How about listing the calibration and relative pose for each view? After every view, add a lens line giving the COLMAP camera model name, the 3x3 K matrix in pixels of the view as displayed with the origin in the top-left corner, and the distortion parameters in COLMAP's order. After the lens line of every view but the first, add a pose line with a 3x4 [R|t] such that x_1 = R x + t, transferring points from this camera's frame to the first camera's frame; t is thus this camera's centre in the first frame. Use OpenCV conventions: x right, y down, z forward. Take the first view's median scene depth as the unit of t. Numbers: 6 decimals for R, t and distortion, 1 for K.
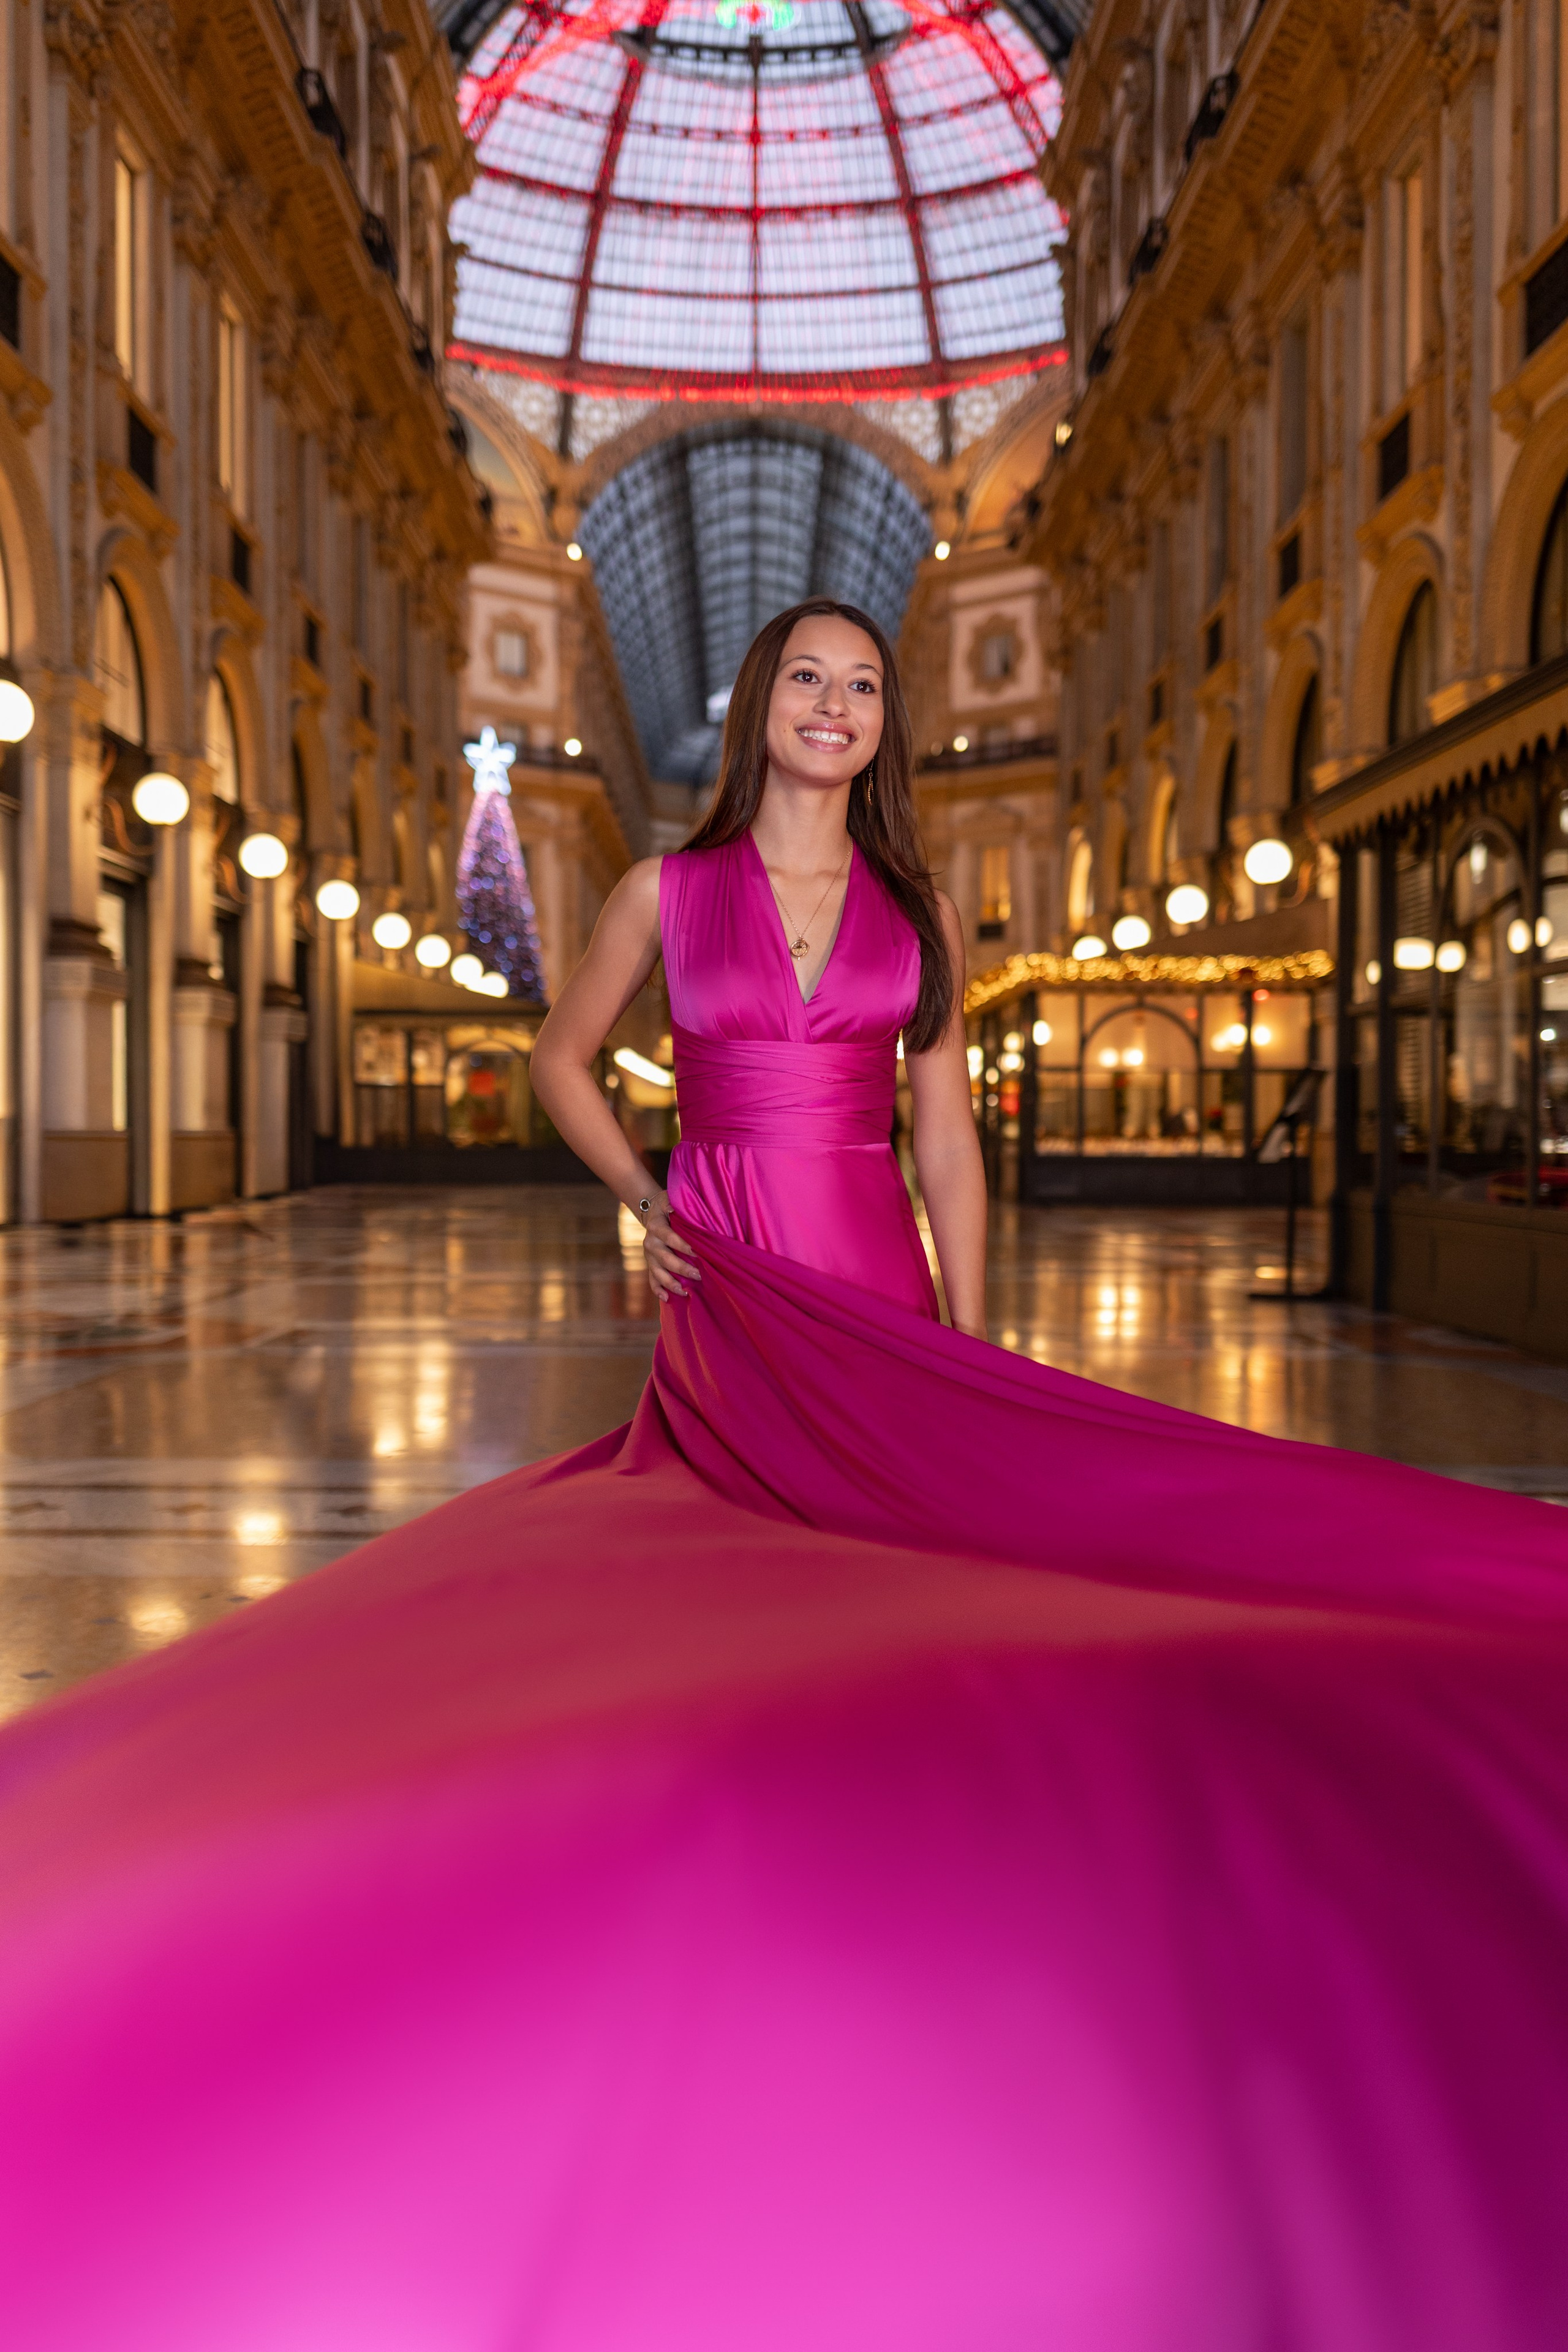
lens RADIAL K [[2109.3, 0, 784.0], [0, 2109.3, 1176.0], [0, 0, 1]] dist [-0.014021, -0.002935]
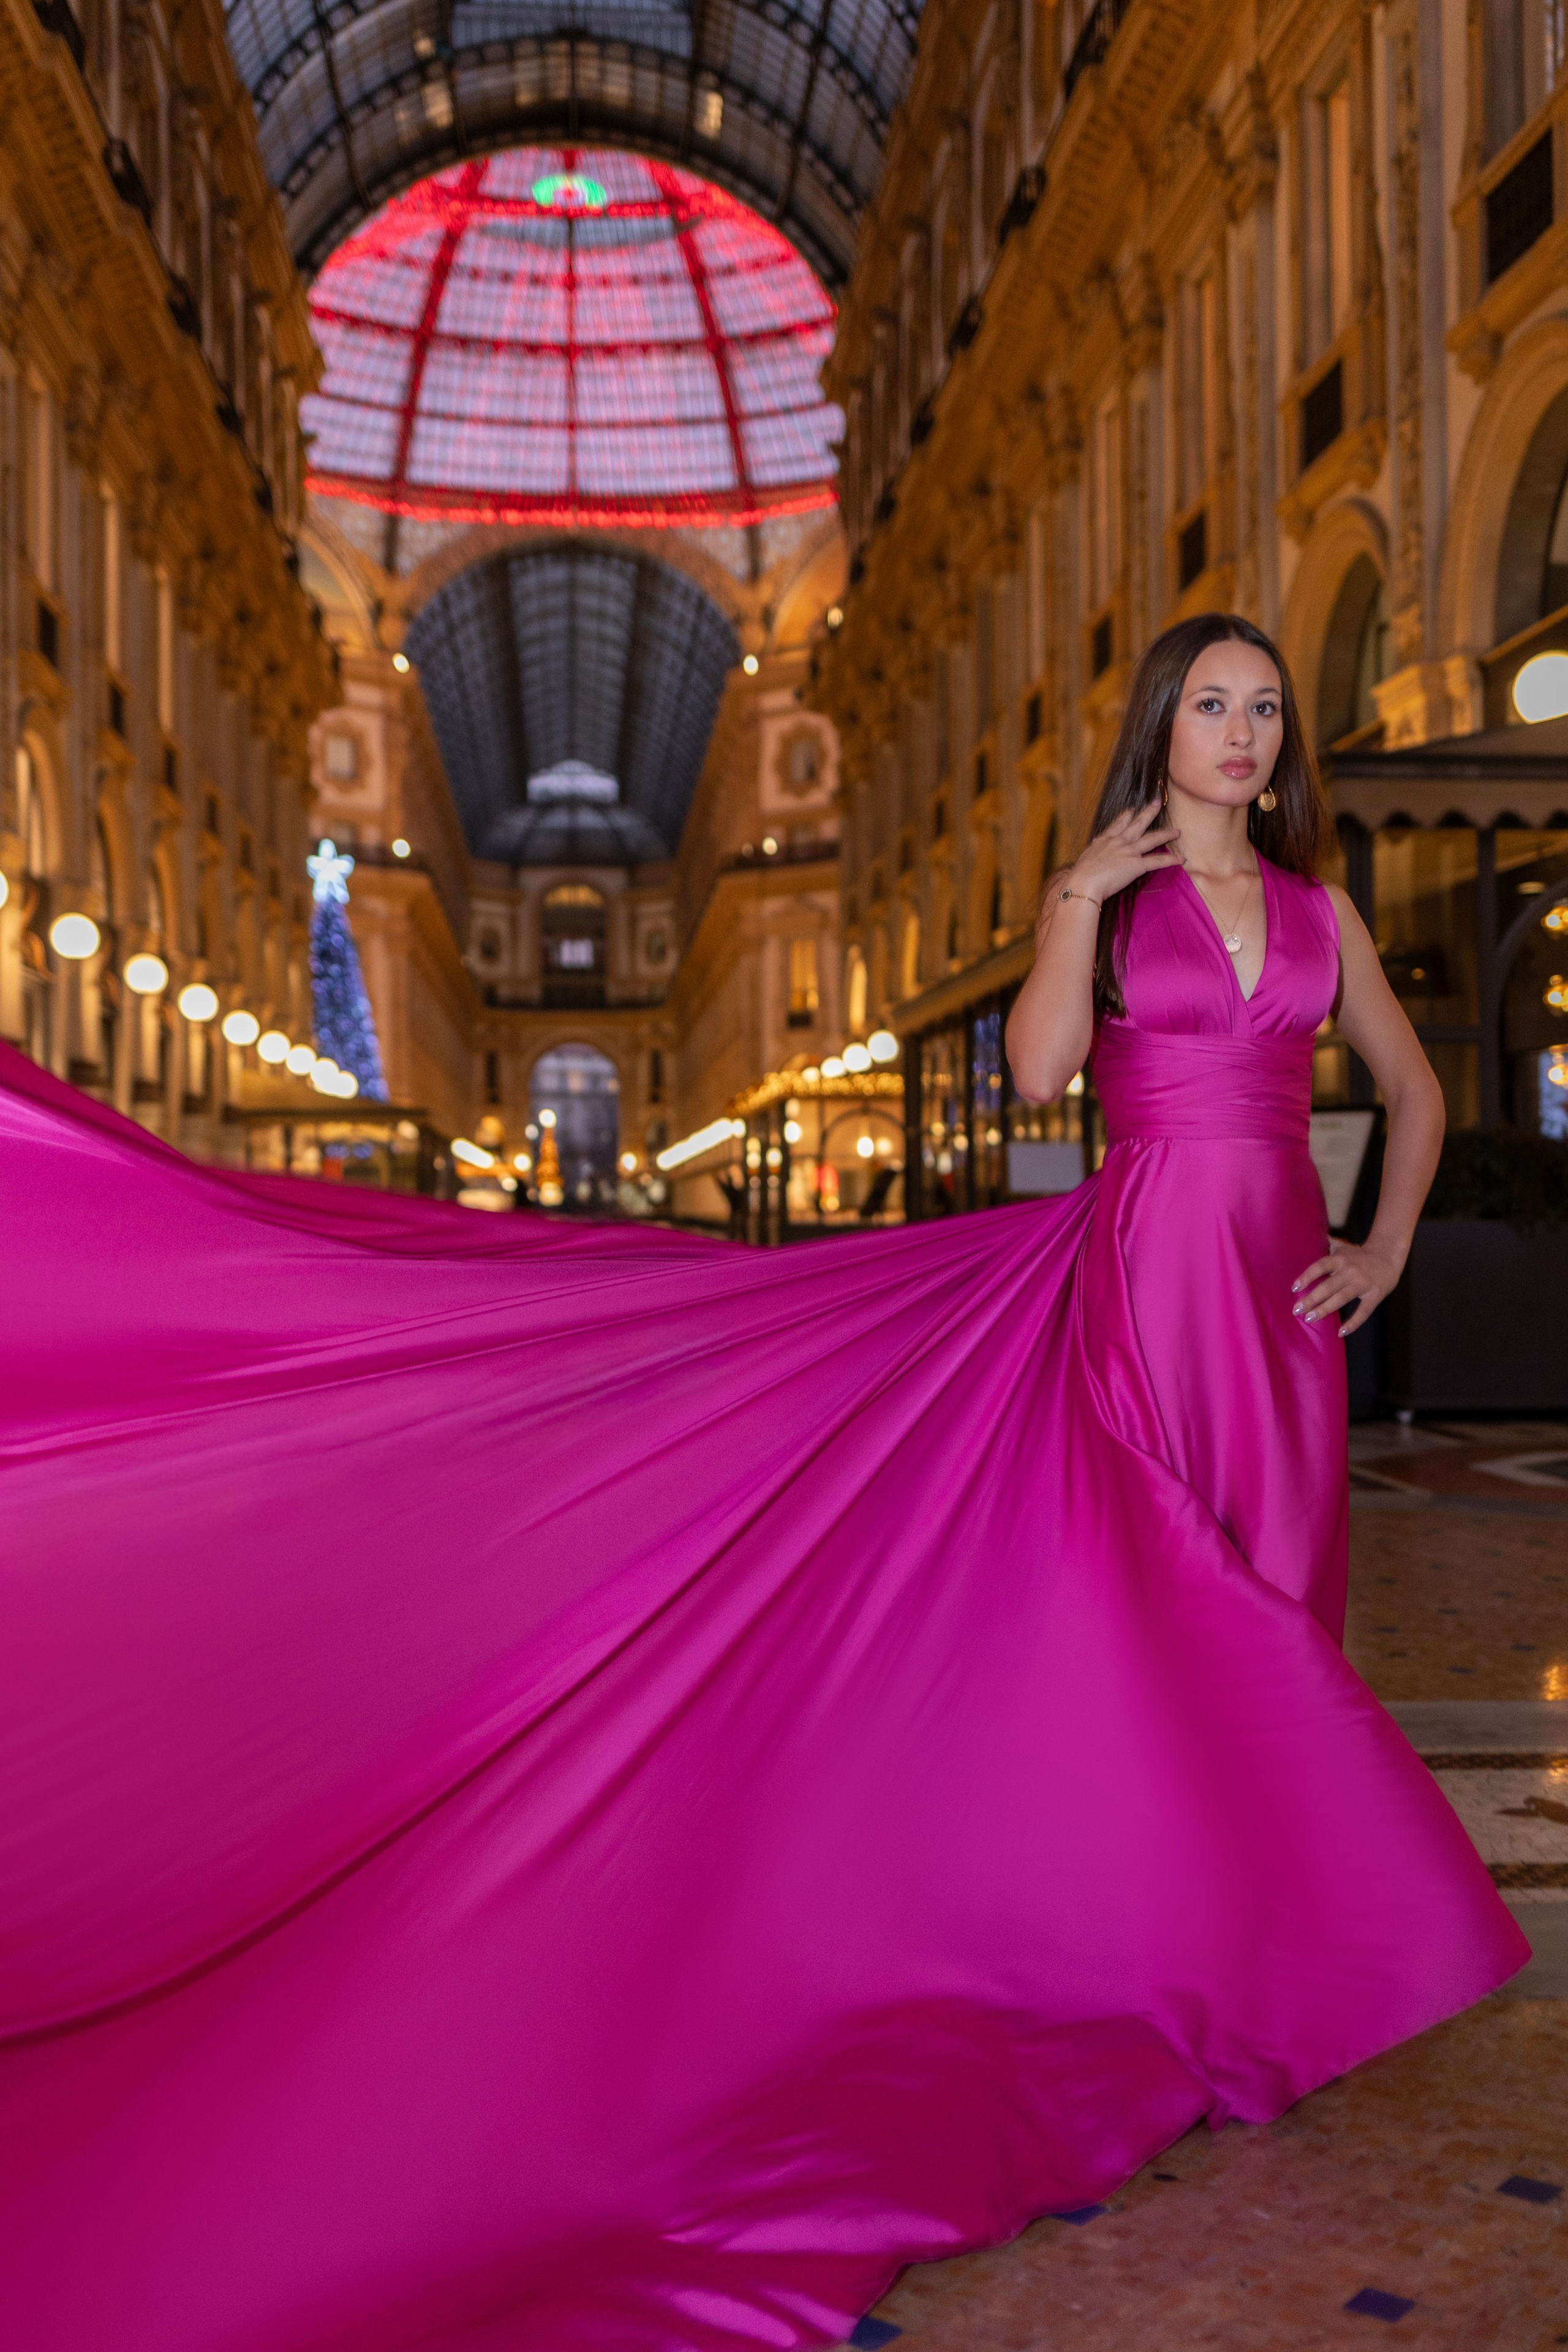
lens RADIAL K [[2297.4, 0, 784.0], [0, 2297.4, 1176.0], [0, 0, 1]] dist [-0.017732, -0.004219]
pose [[0.997118, -0.009747, 0.075232, 0.002461], [0.012526, 0.999253, -0.036559, 0.004180], [-0.074819, 0.037396, 0.996496, -0.146171]]
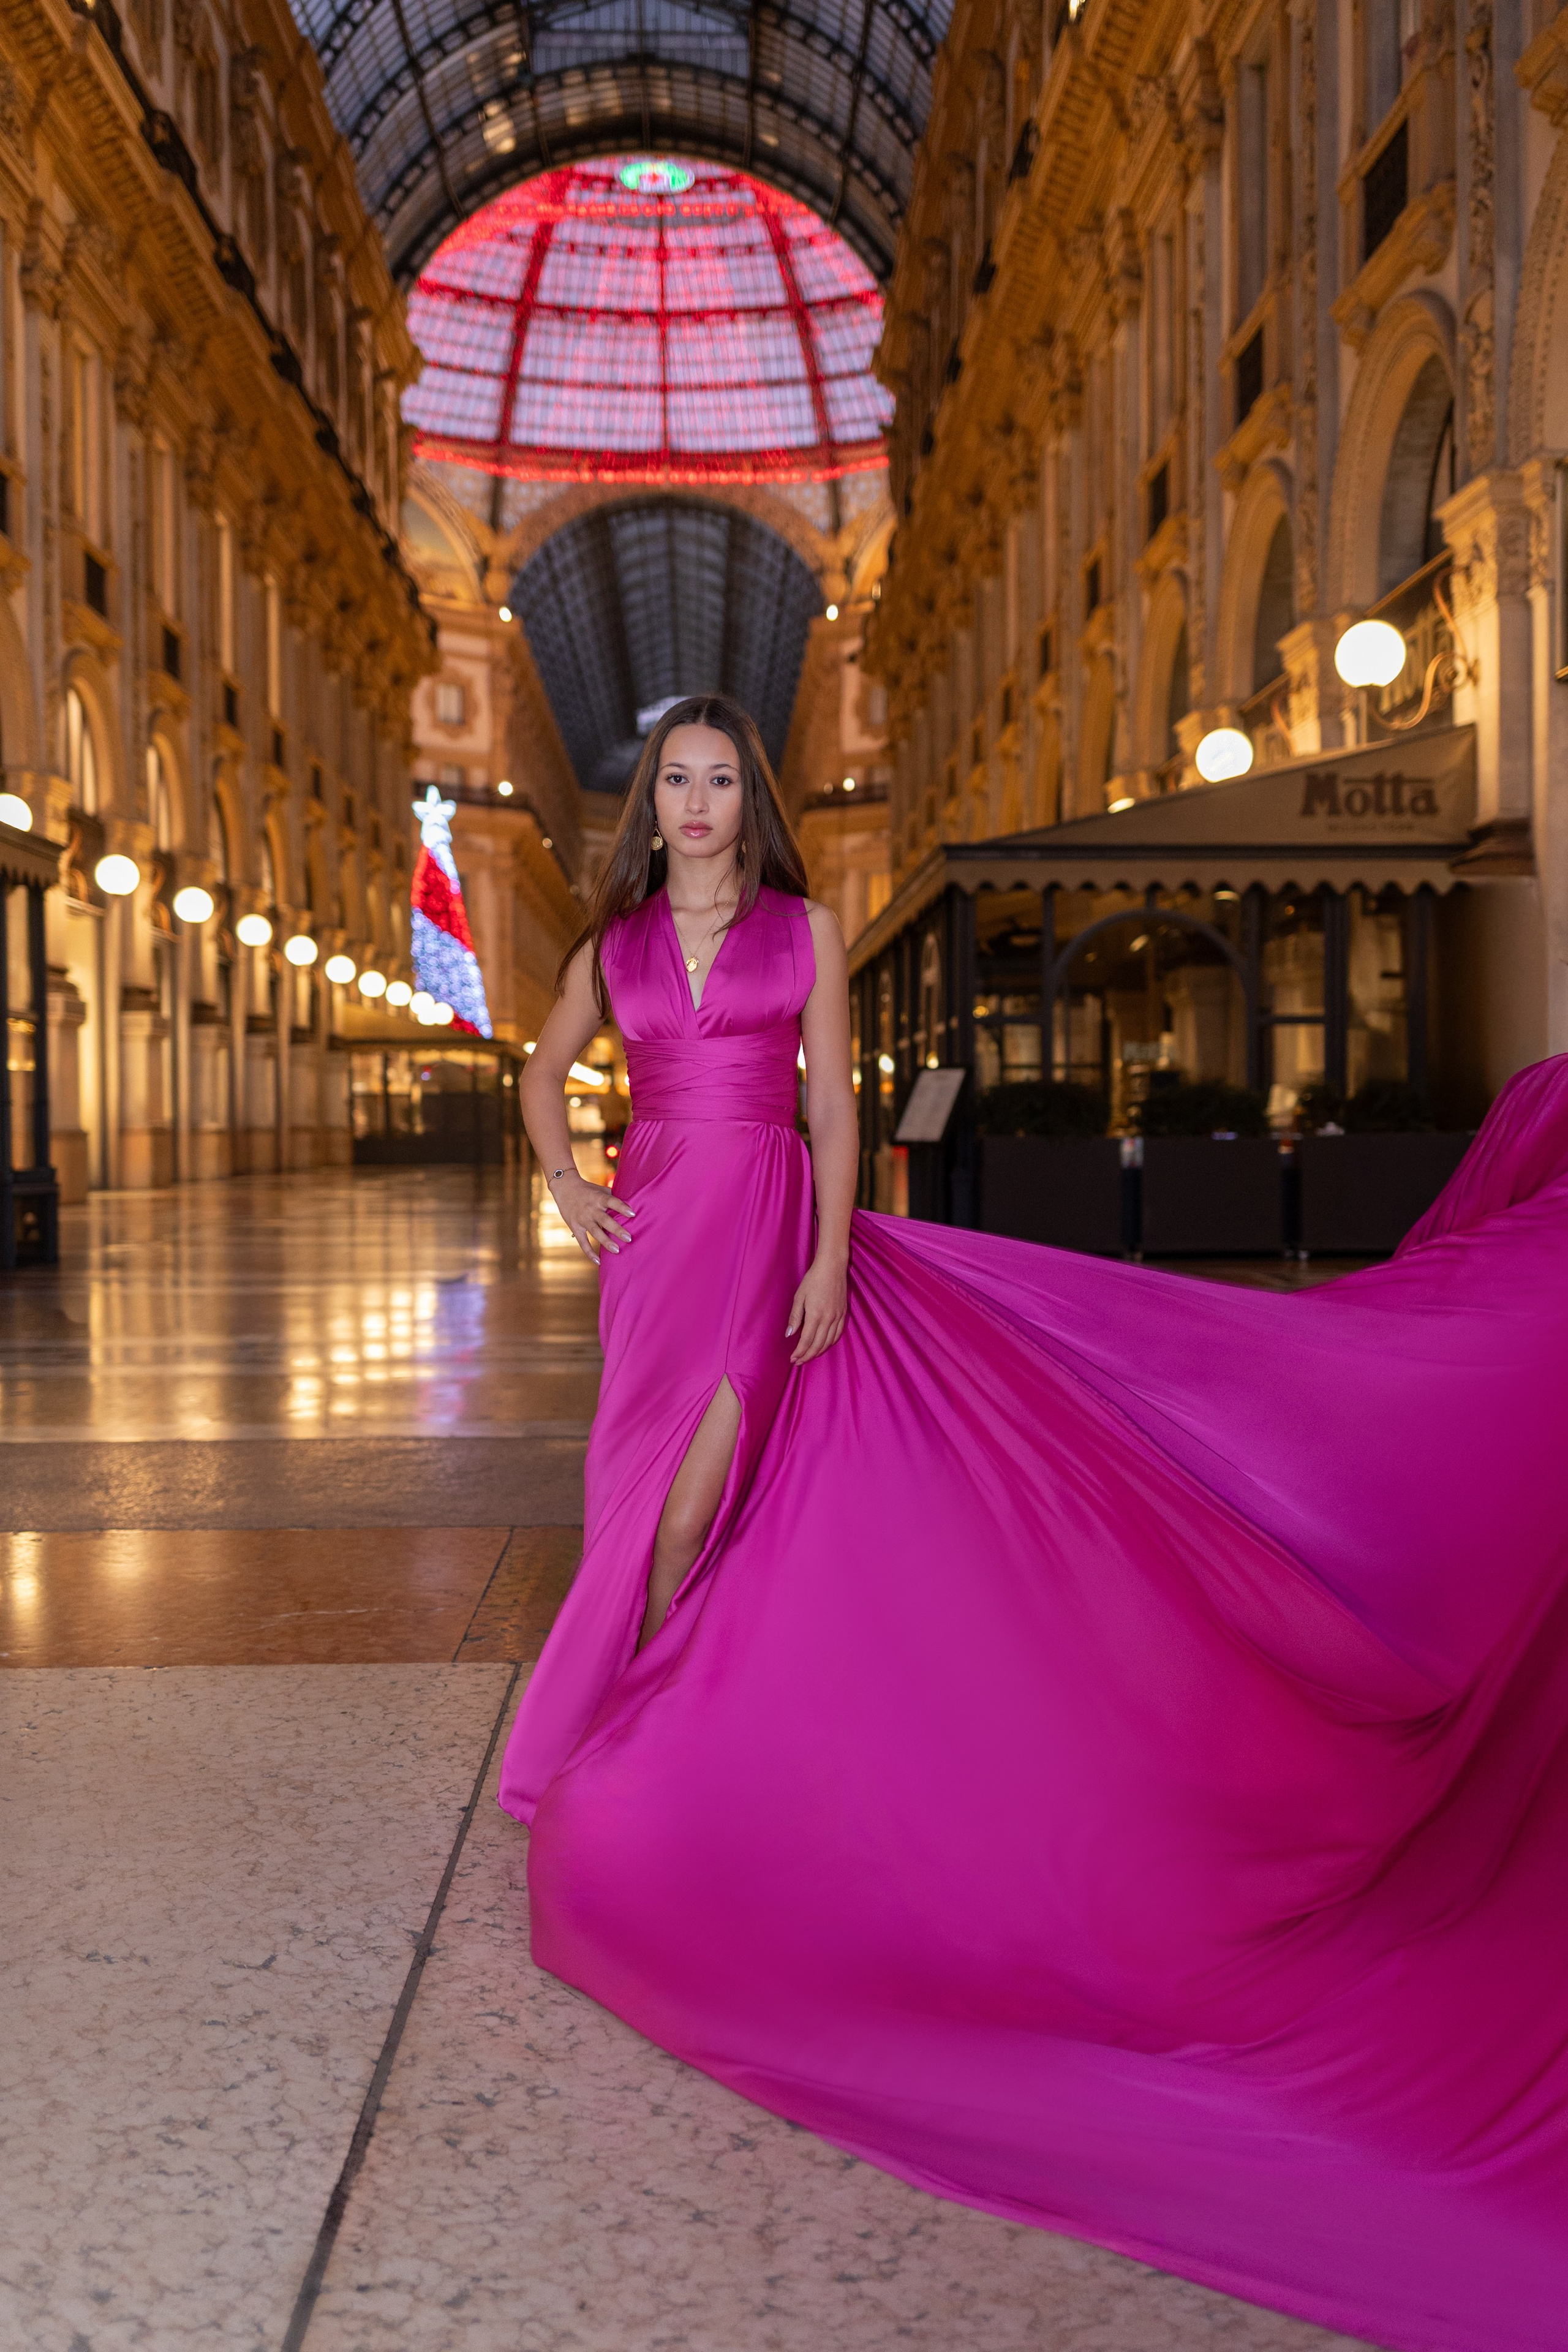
lens RADIAL K [[2297.4, 0, 784.0], [0, 2297.4, 1176.0], [0, 0, 1]] dist [-0.017732, -0.004219]
pose [[0.999809, -0.008149, 0.017778, 0.025282], [0.008169, 0.999966, -0.001057, 0.006245], [-0.017769, 0.001202, 0.999841, -0.228902]]
